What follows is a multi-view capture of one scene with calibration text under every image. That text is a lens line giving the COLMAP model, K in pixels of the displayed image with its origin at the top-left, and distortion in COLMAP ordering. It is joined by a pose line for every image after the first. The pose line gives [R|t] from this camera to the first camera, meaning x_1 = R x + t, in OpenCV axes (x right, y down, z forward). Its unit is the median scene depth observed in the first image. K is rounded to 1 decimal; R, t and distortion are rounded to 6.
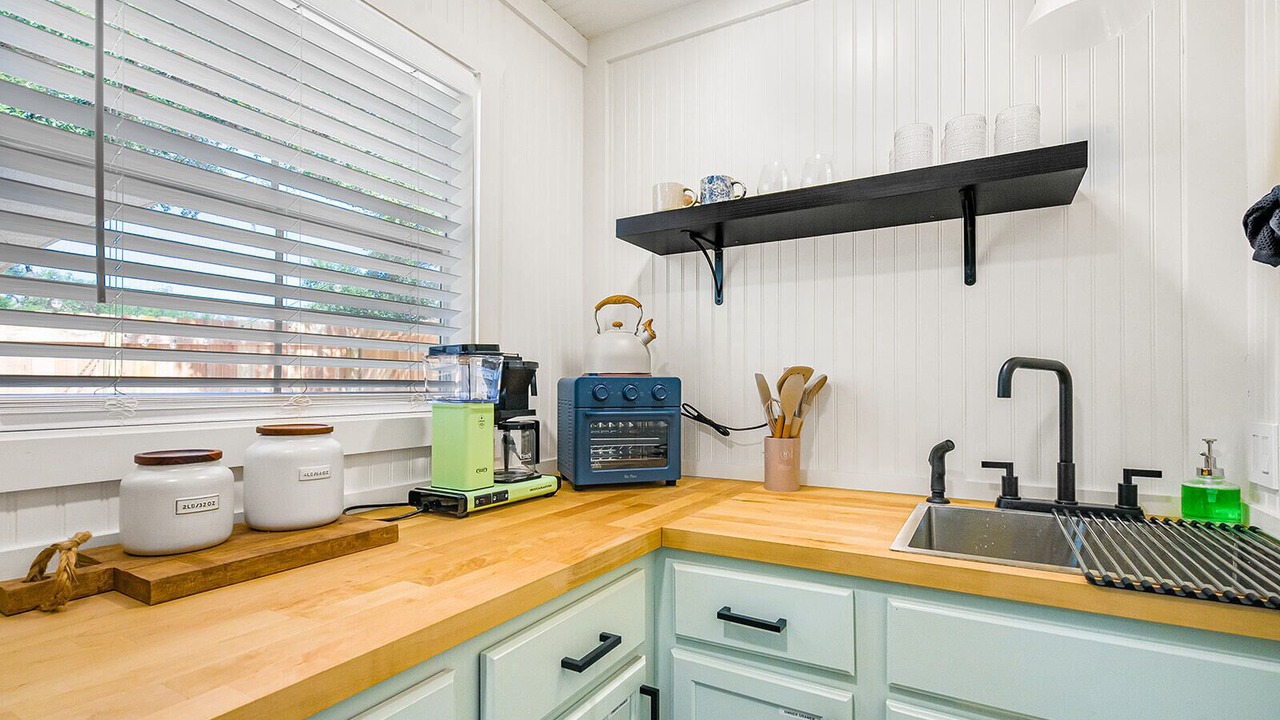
lens RADIAL K [[595.4, 0, 650.8], [0, 595.4, 382.3], [0, 0, 1]] dist [-0.001457, 0.000368]
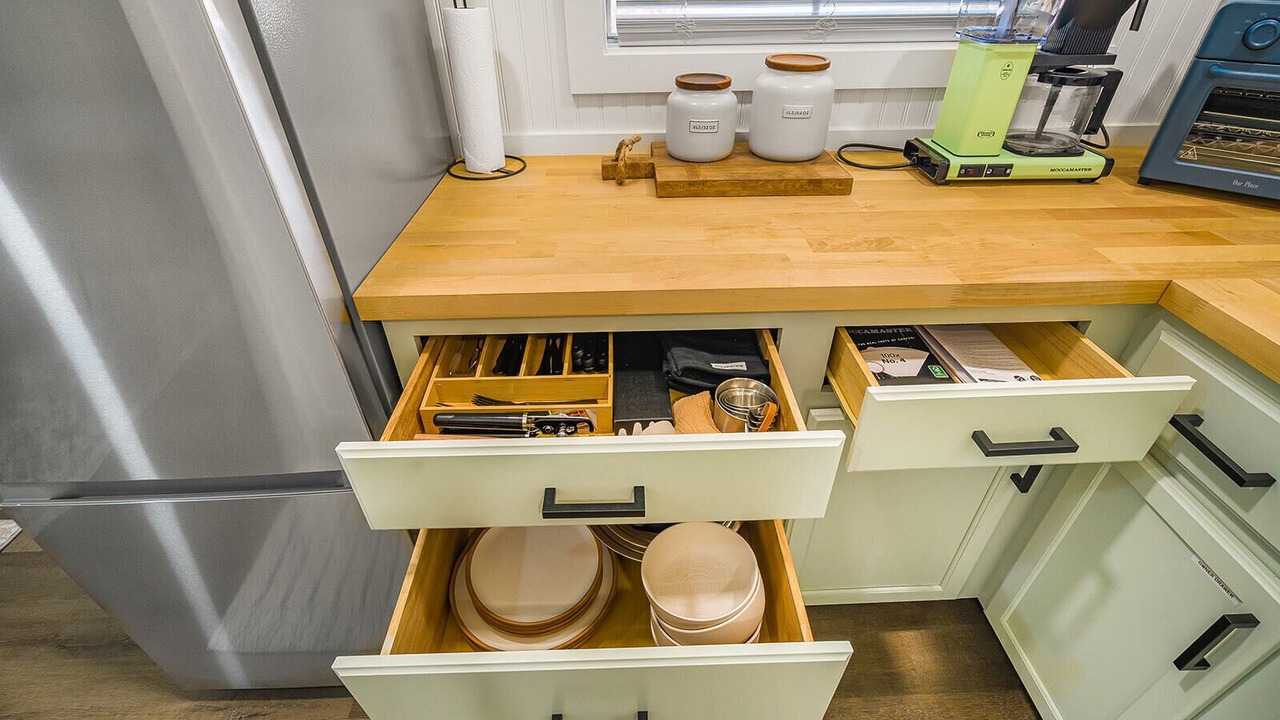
lens RADIAL K [[595.4, 0, 640.1], [0, 595.4, 362.2], [0, 0, 1]] dist [-0.001457, 0.000368]
pose [[0.518252, 0.490929, -0.700289, 0.193442], [0.014656, 0.813614, 0.581220, -0.079127], [0.855103, -0.311482, 0.414462, 0.116377]]
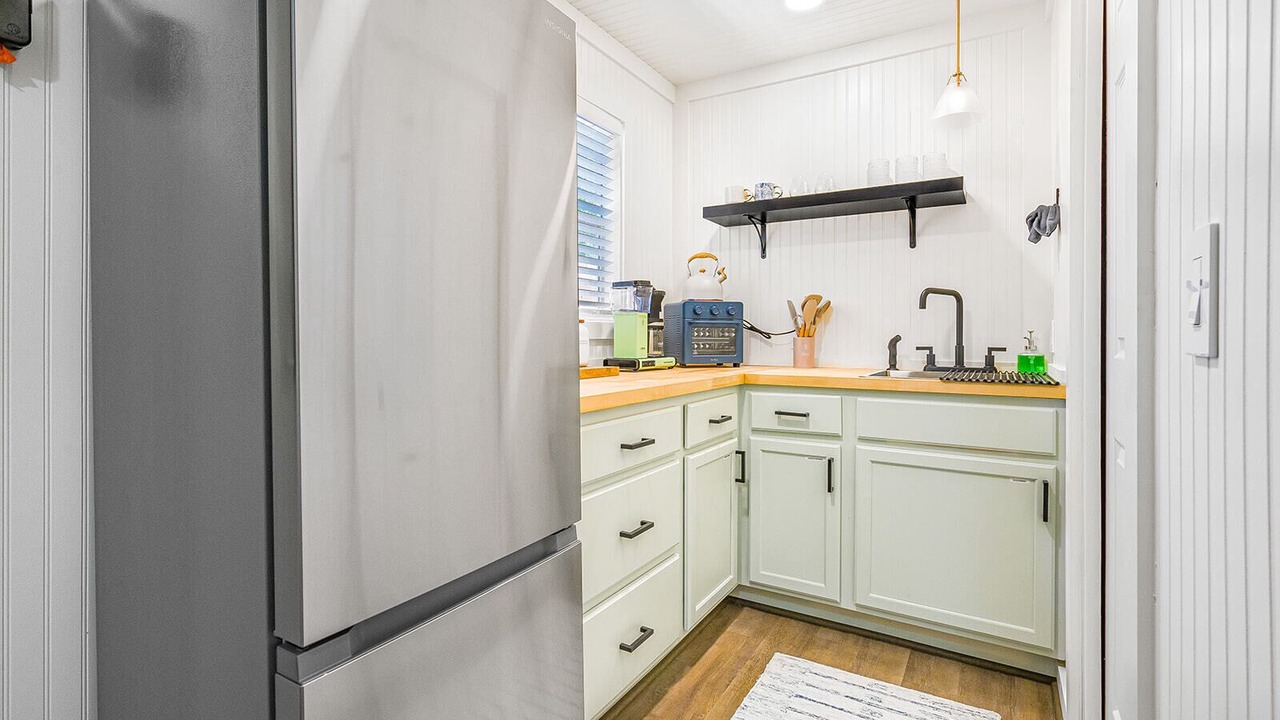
lens RADIAL K [[595.4, 0, 651.2], [0, 595.4, 327.2], [0, 0, 1]] dist [-0.001457, 0.000368]
pose [[0.999922, 0.002151, -0.012341, -0.214243], [-0.002213, 0.999985, -0.005040, 0.081630], [0.012330, 0.005067, 0.999911, -0.778934]]
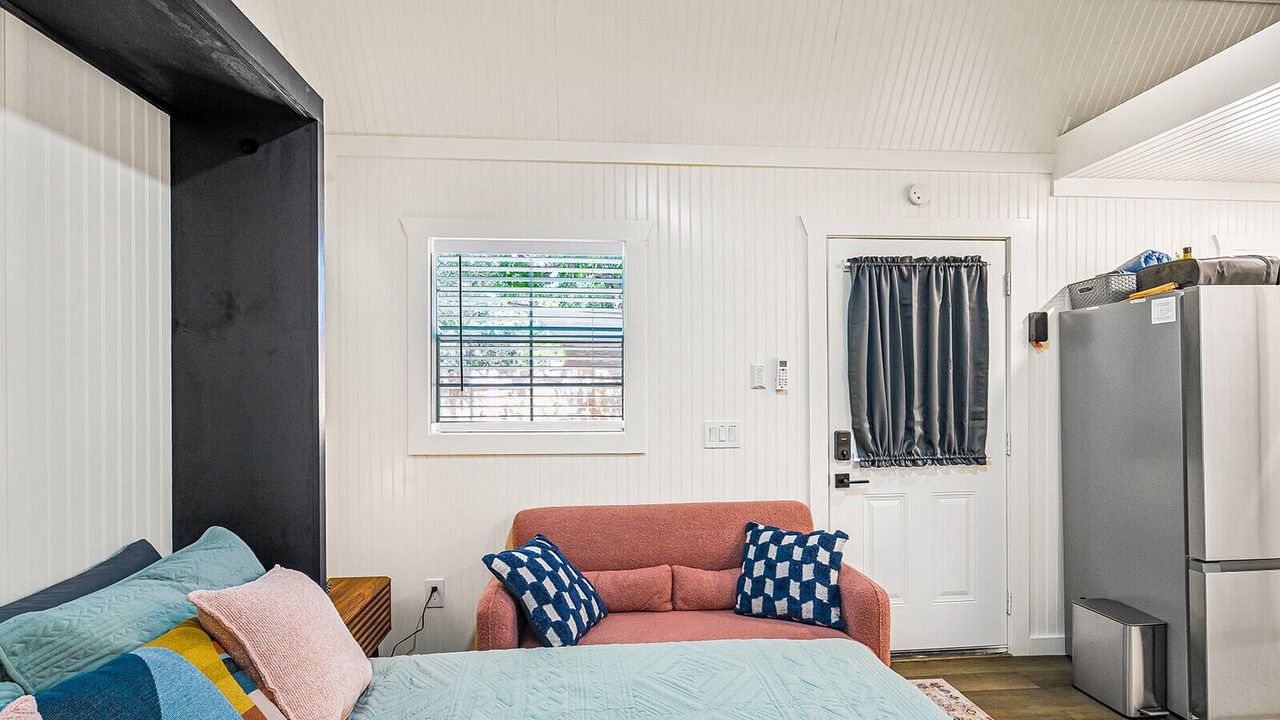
lens RADIAL K [[595.4, 0, 648.2], [0, 595.4, 363.5], [0, 0, 1]] dist [-0.001457, 0.000368]
pose [[0.551814, 0.002922, -0.833962, -0.027126], [0.006839, 0.999944, 0.008029, -0.188107], [0.833939, -0.010134, 0.551763, -2.379807]]
